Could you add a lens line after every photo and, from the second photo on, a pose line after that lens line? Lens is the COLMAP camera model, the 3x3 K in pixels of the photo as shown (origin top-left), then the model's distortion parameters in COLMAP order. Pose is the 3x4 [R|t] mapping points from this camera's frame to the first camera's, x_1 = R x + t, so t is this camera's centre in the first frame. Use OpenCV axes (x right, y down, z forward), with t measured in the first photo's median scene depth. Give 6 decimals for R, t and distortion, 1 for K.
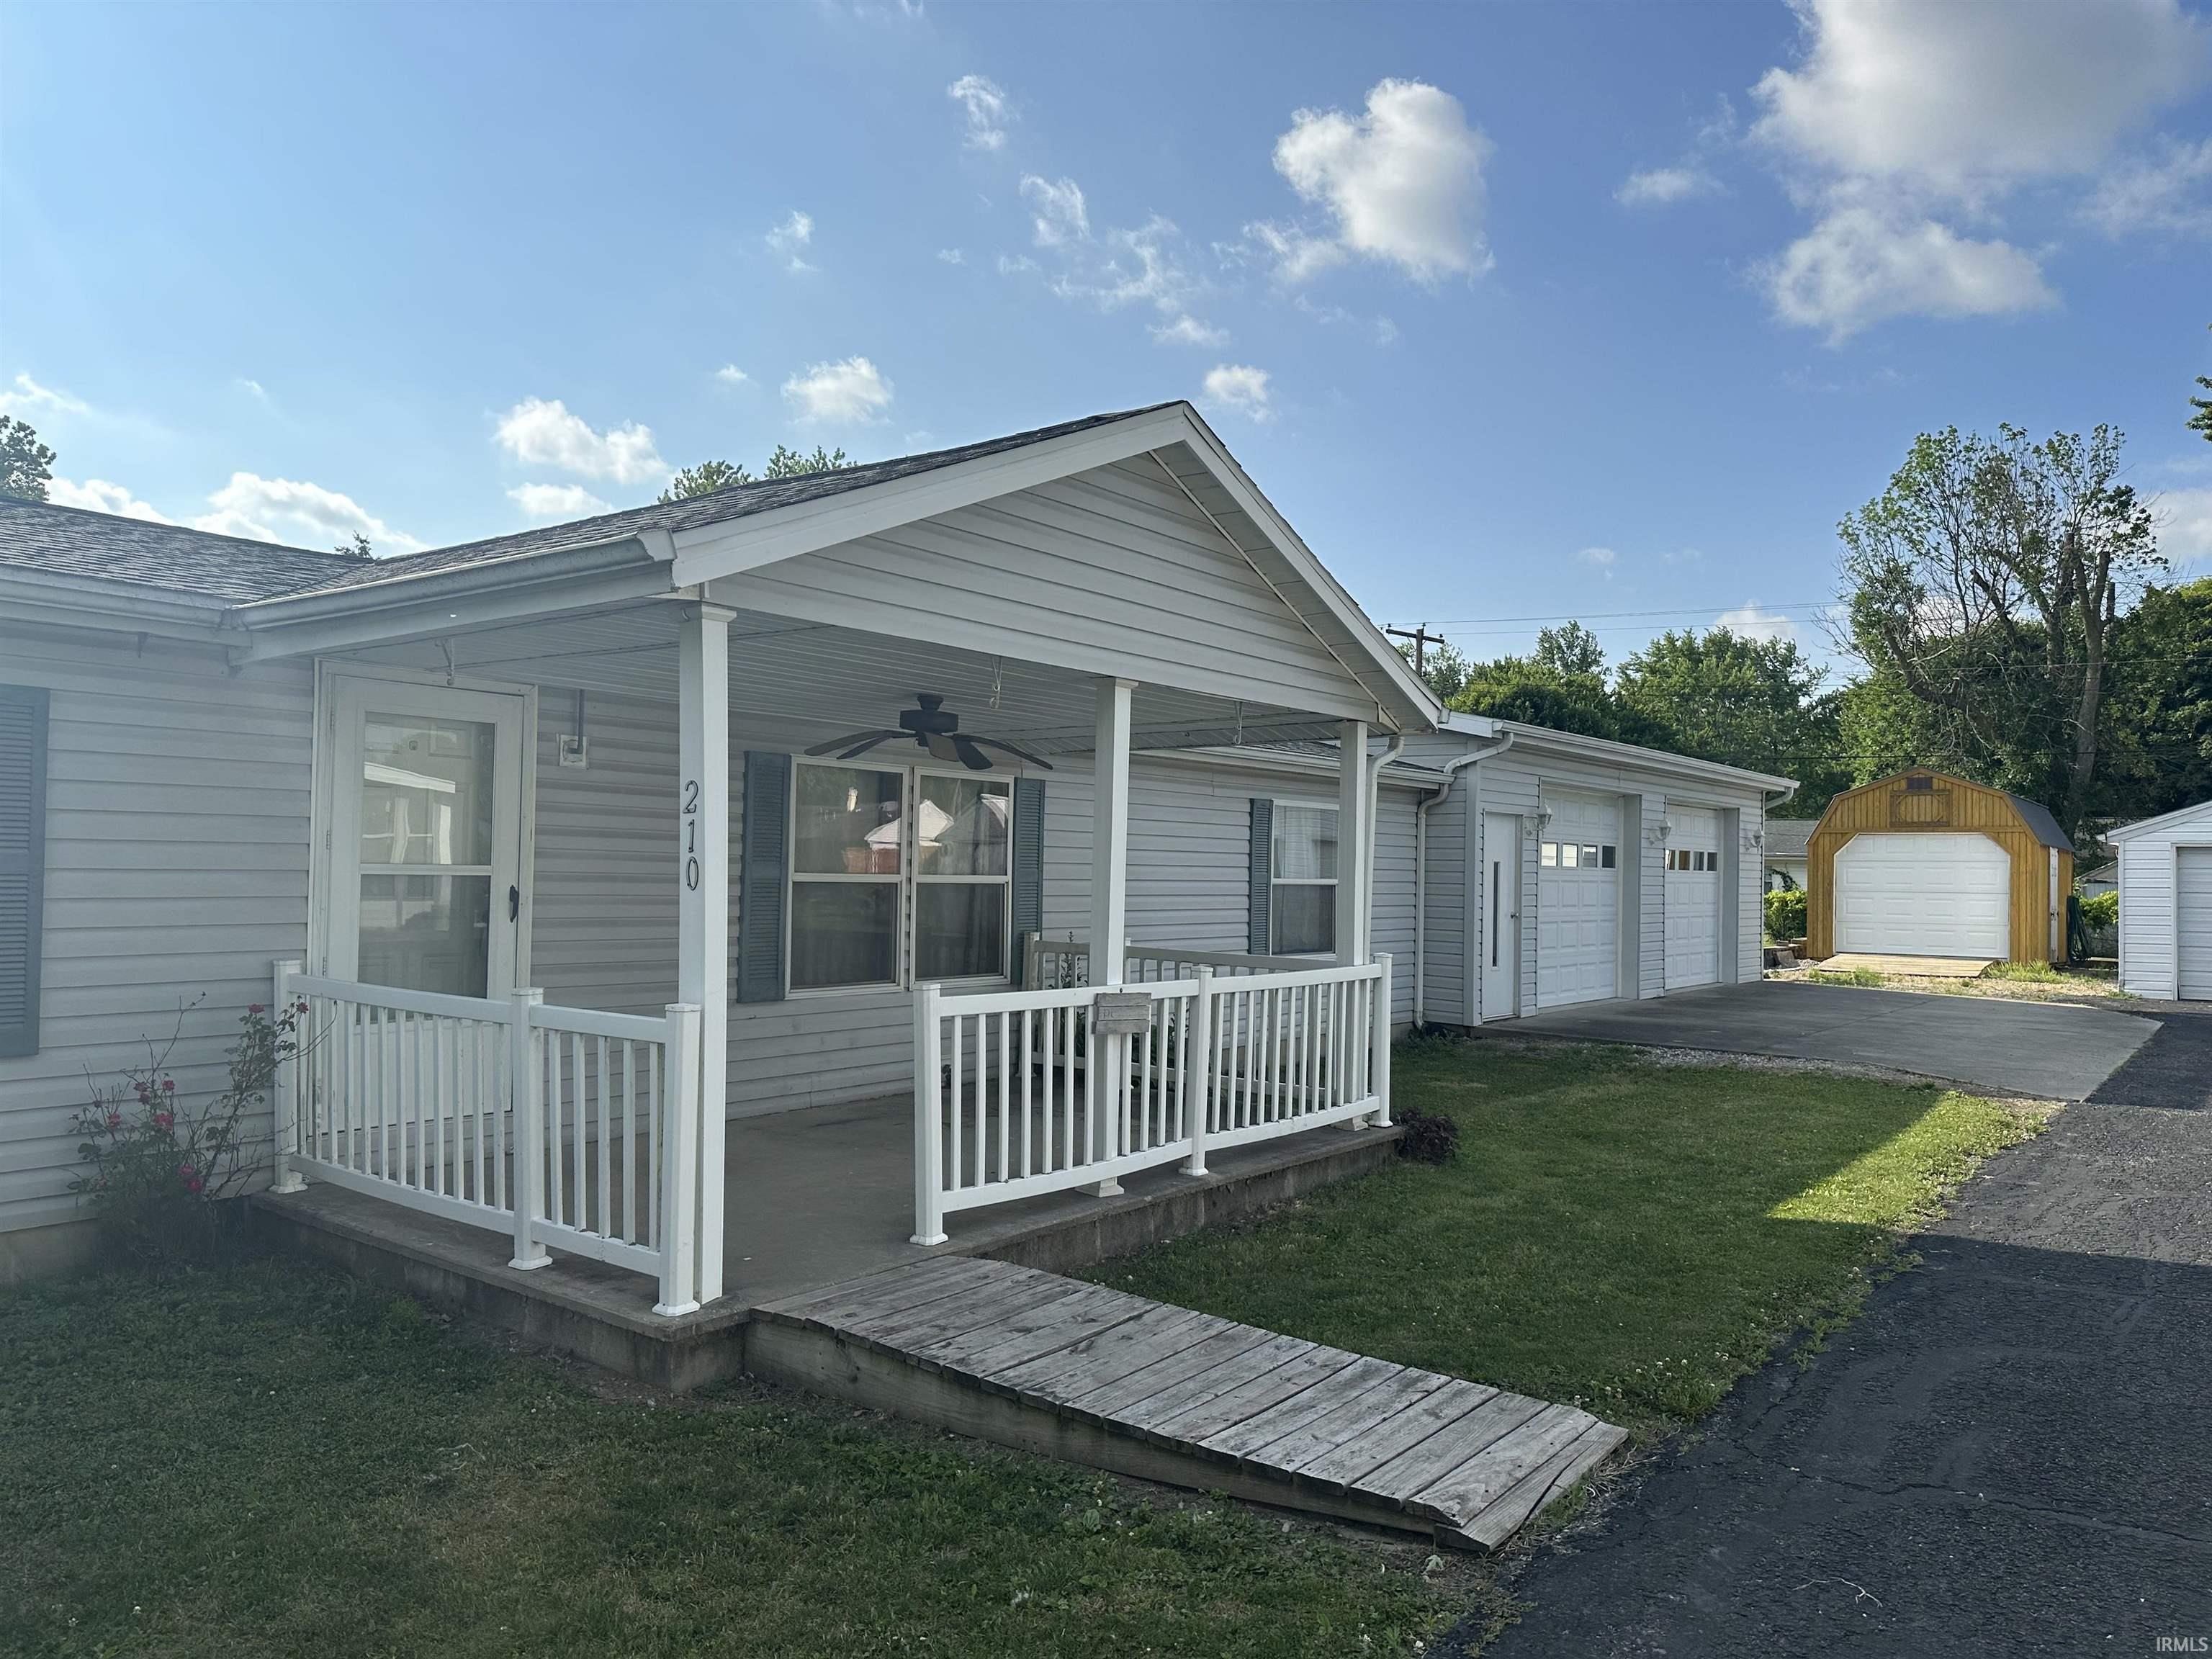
lens RADIAL K [[1542.4, 0, 1120.2], [0, 1542.4, 824.1], [0, 0, 1]] dist [0.082461, -0.111686]
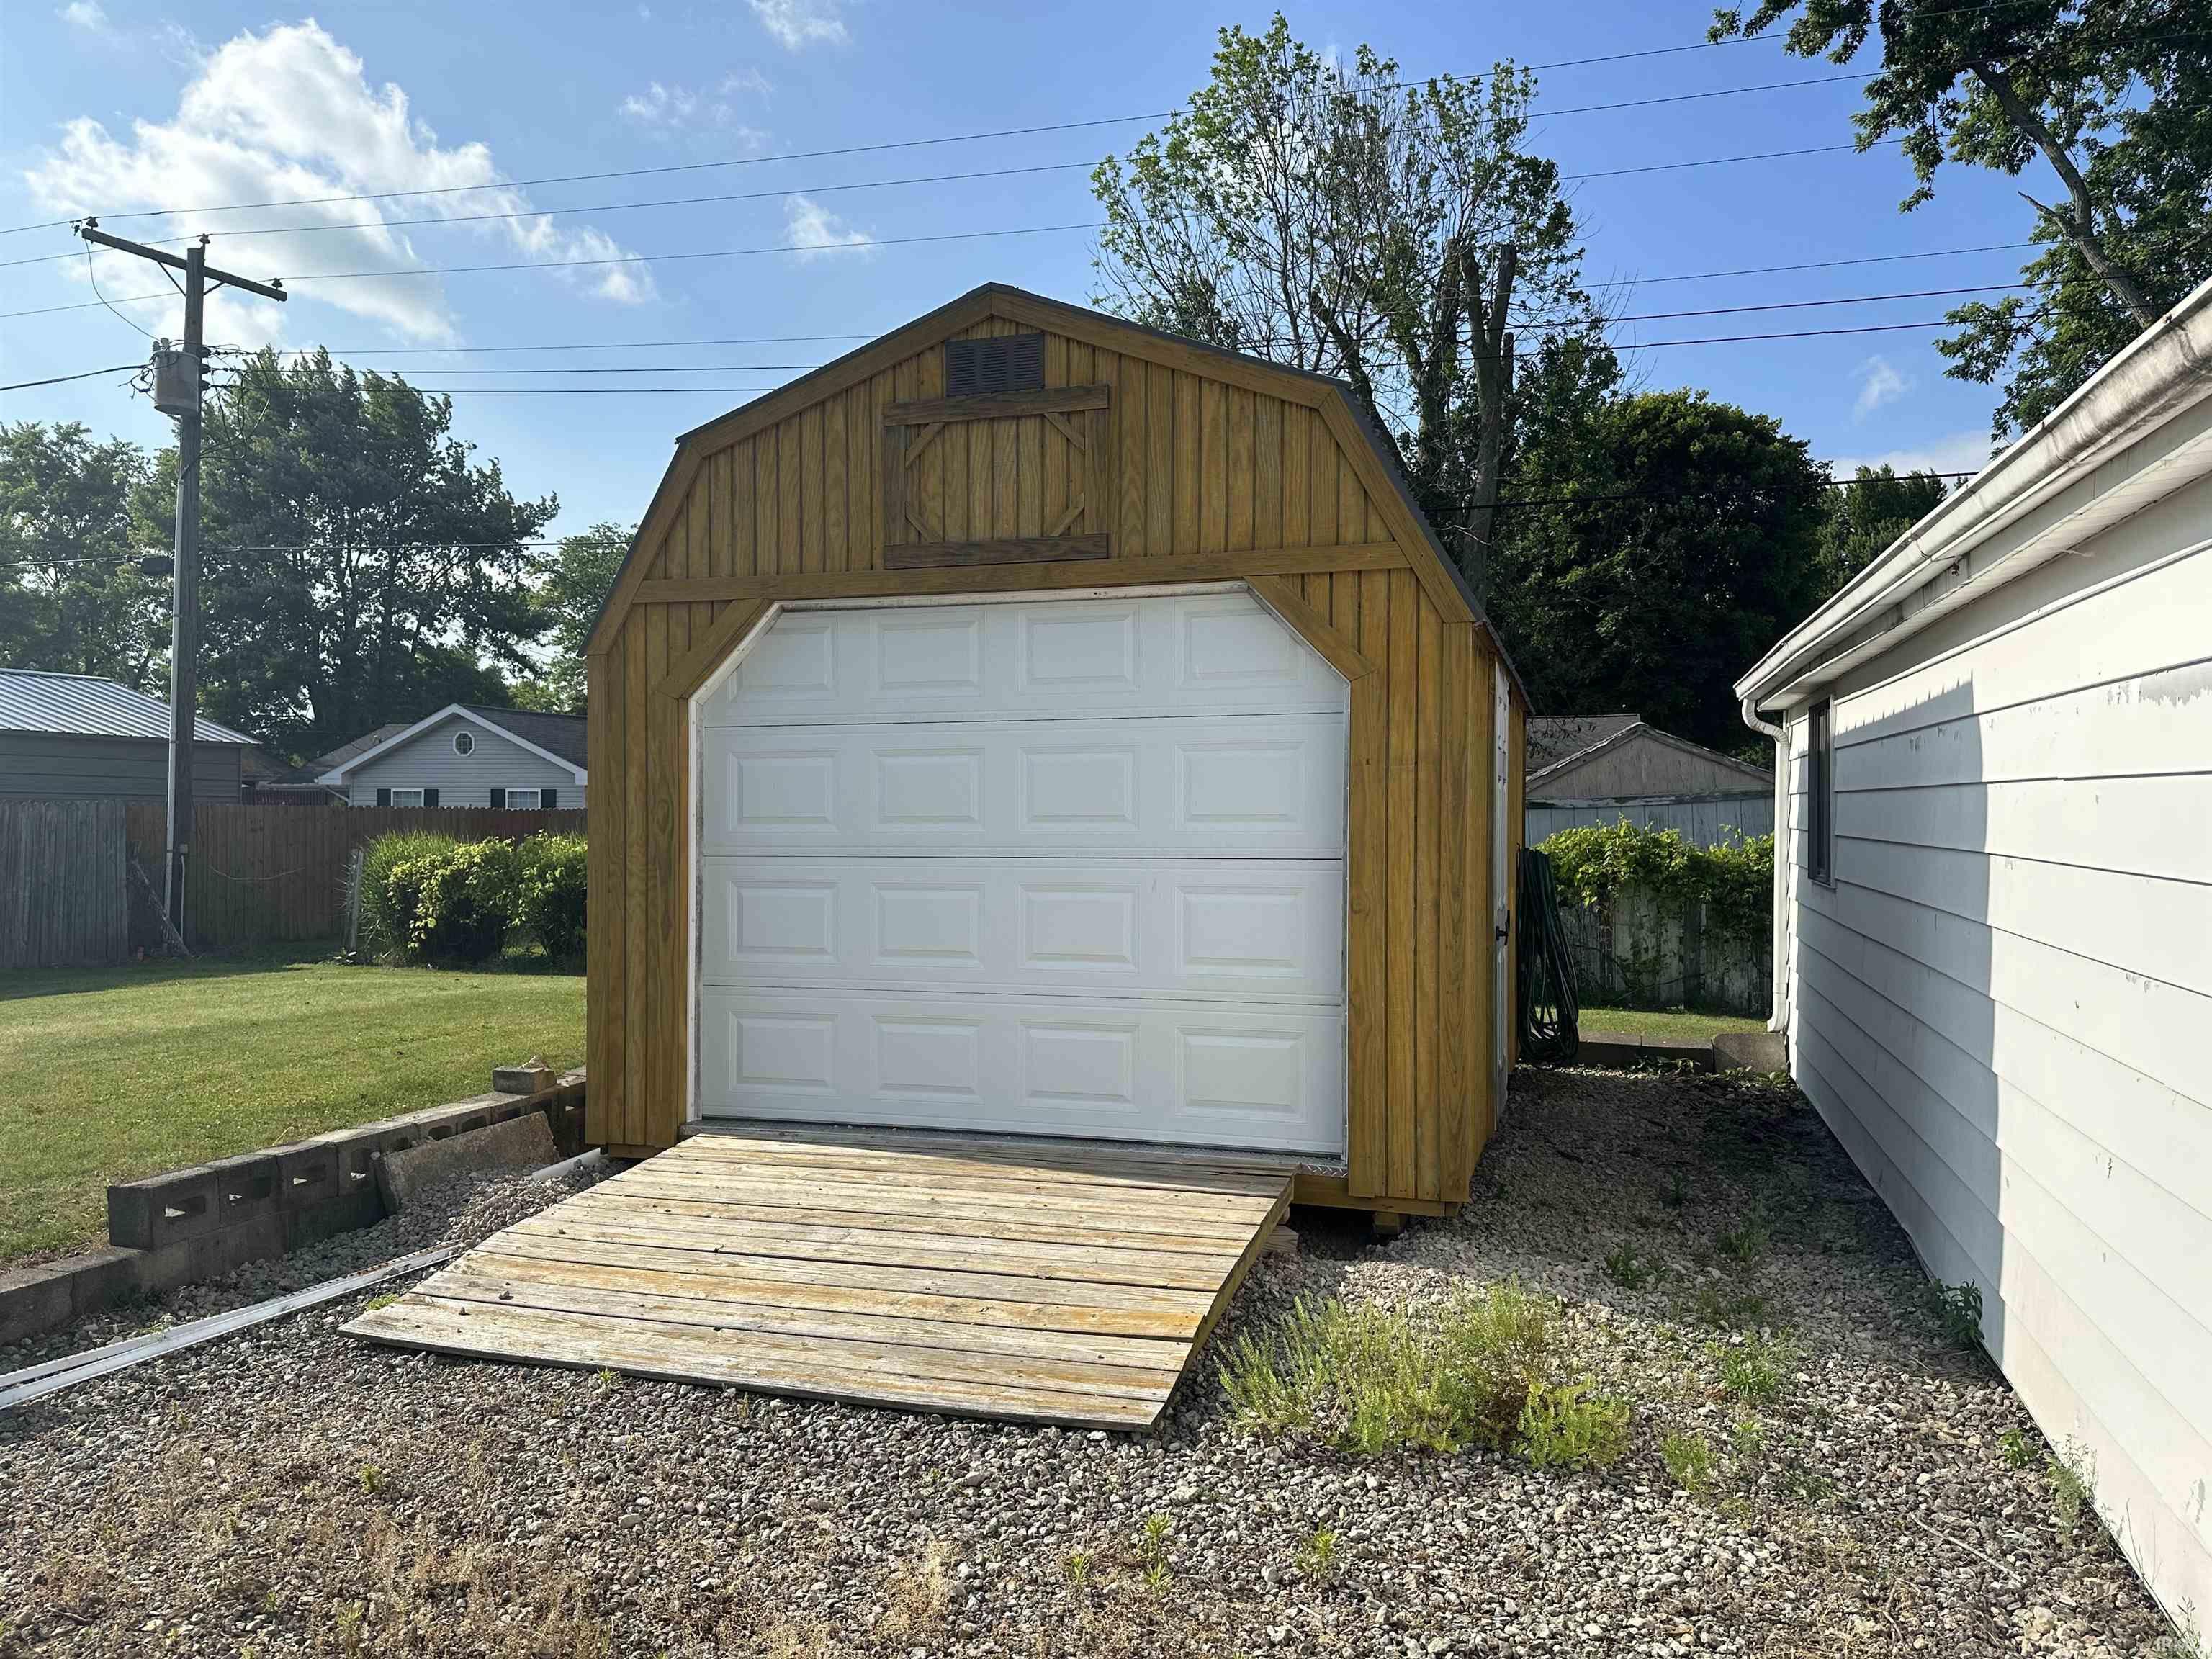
lens RADIAL K [[1542.4, 0, 1120.2], [0, 1542.4, 824.1], [0, 0, 1]] dist [0.082461, -0.111686]
pose [[0.936306, -0.015709, 0.350835, 0.949768], [0.001139, 0.999130, 0.041697, 0.062776], [-0.351184, -0.038641, 0.935509, 1.659712]]
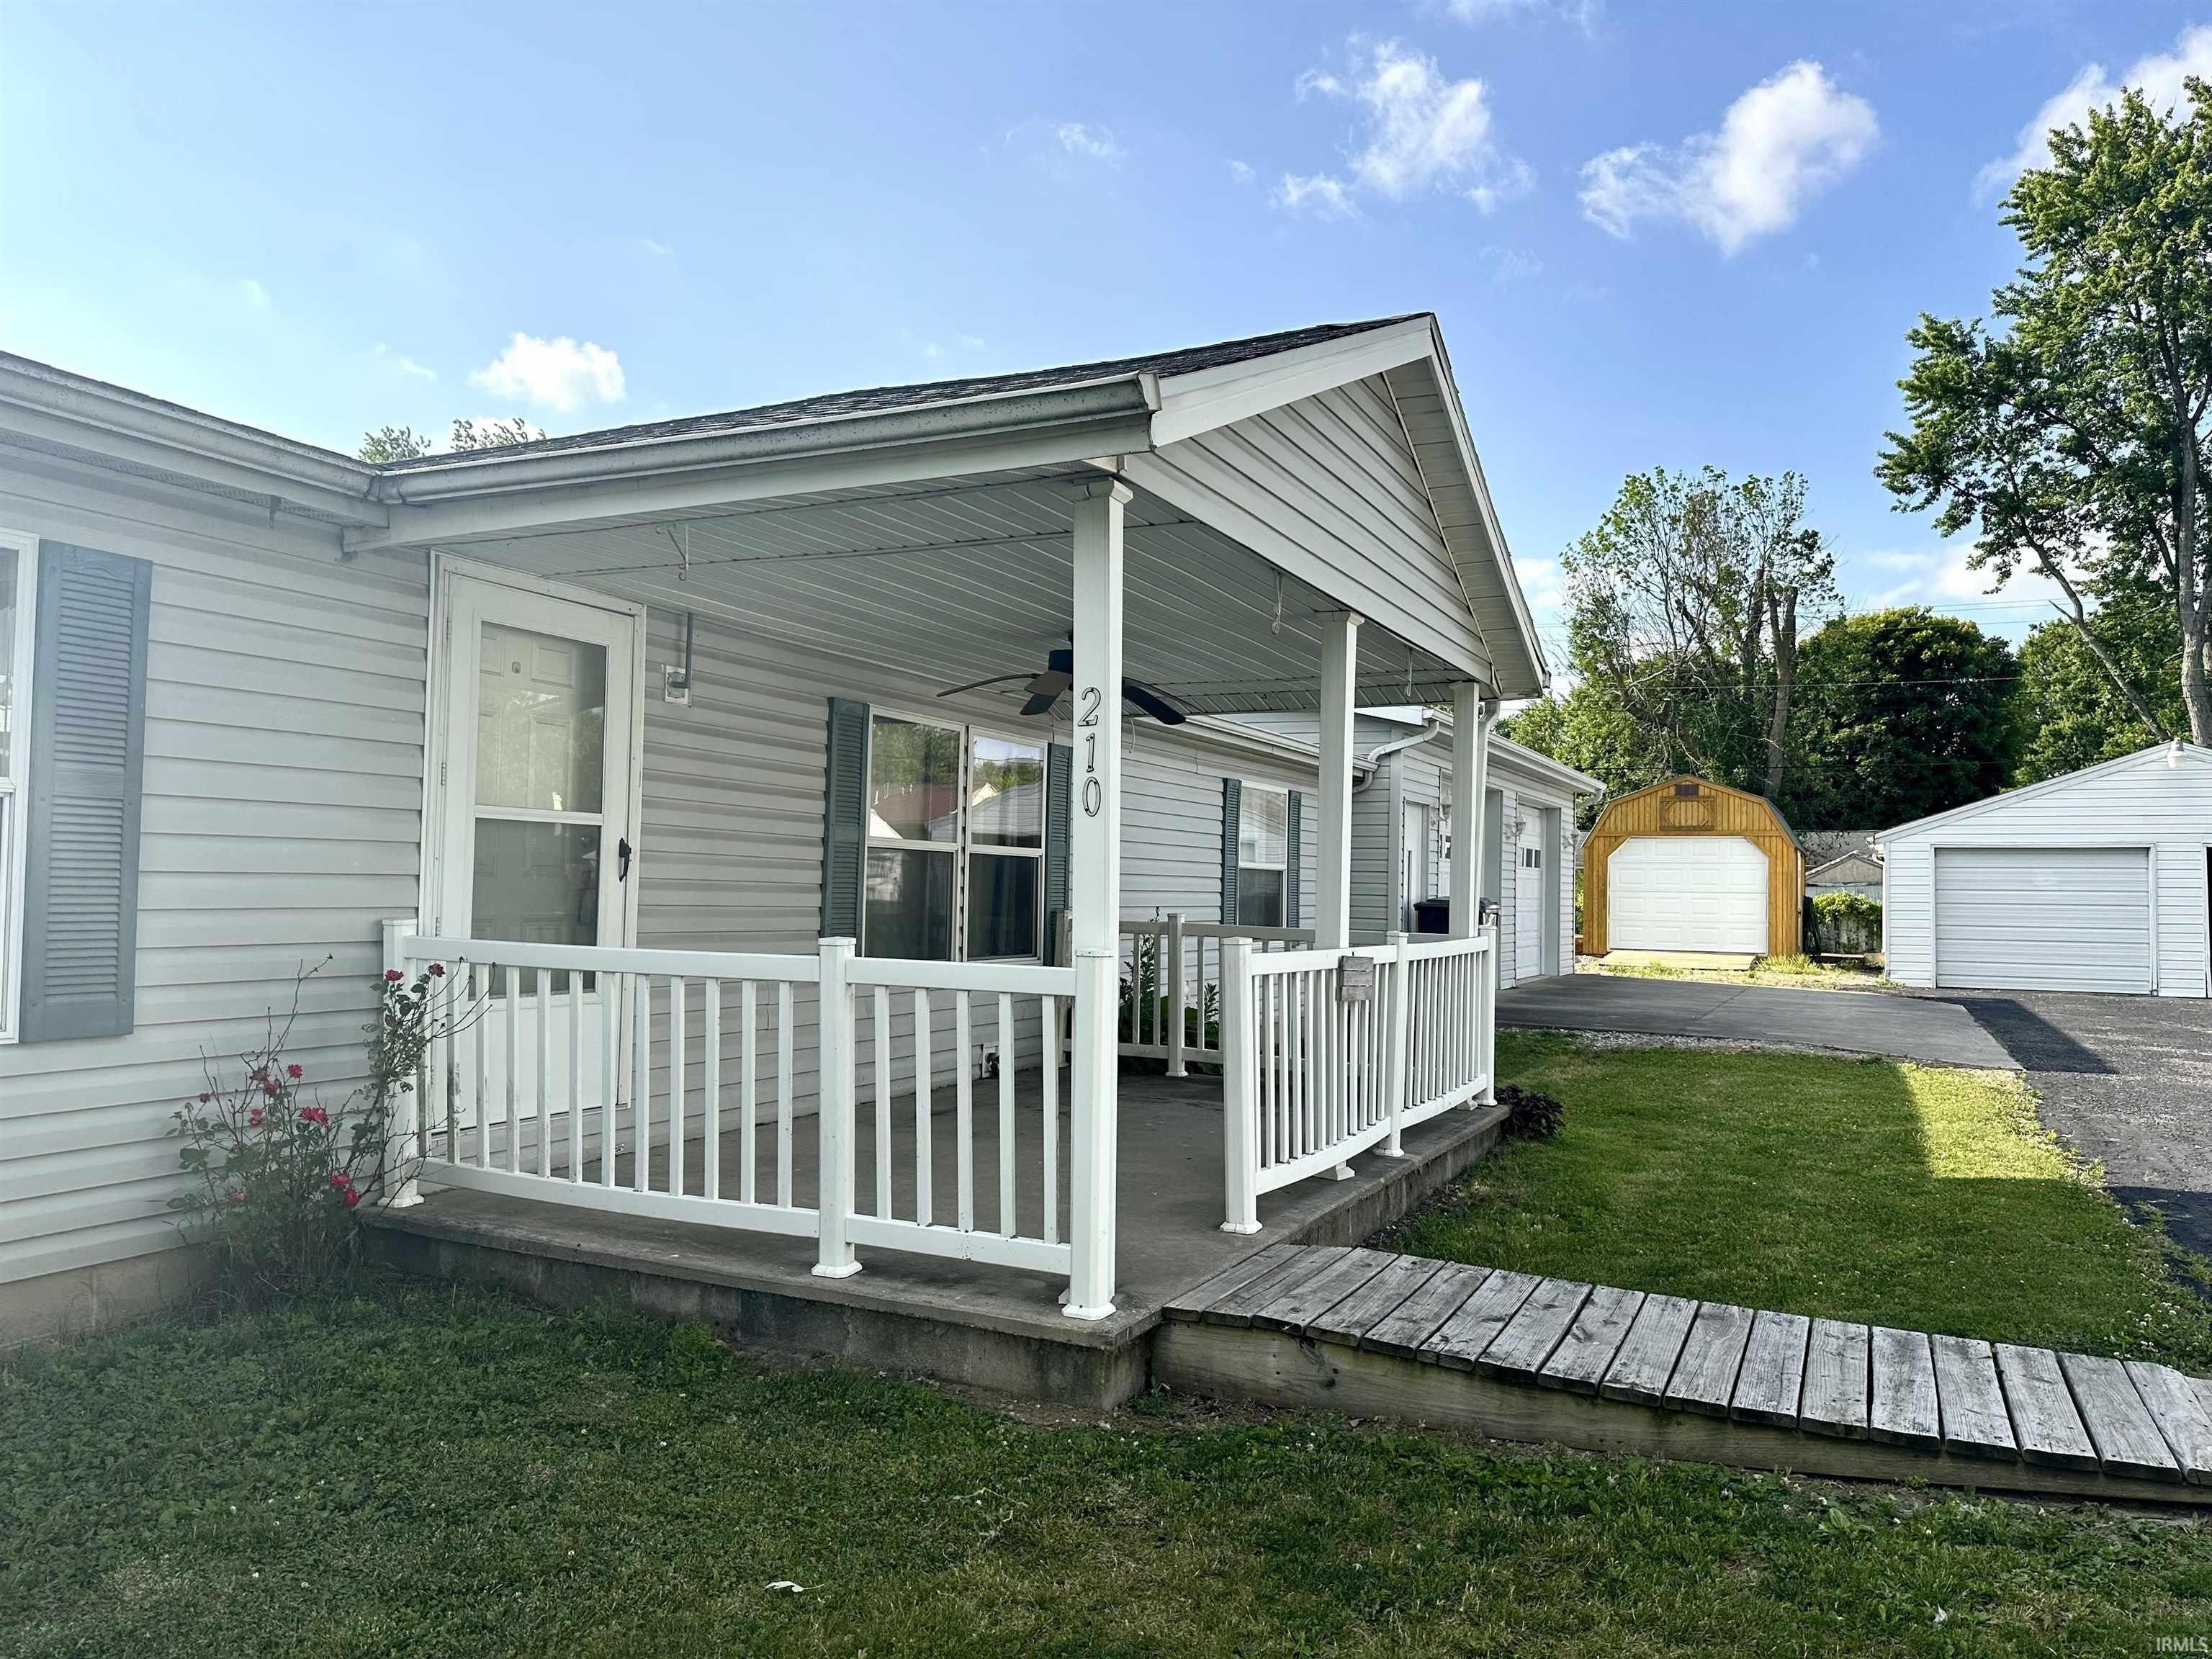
lens RADIAL K [[1542.4, 0, 1120.2], [0, 1542.4, 824.1], [0, 0, 1]] dist [0.082461, -0.111686]
pose [[0.979991, 0.009955, 0.198793, -0.170512], [-0.008262, 0.999922, -0.009343, 0.021724], [-0.198870, 0.007514, 0.979997, 0.068225]]
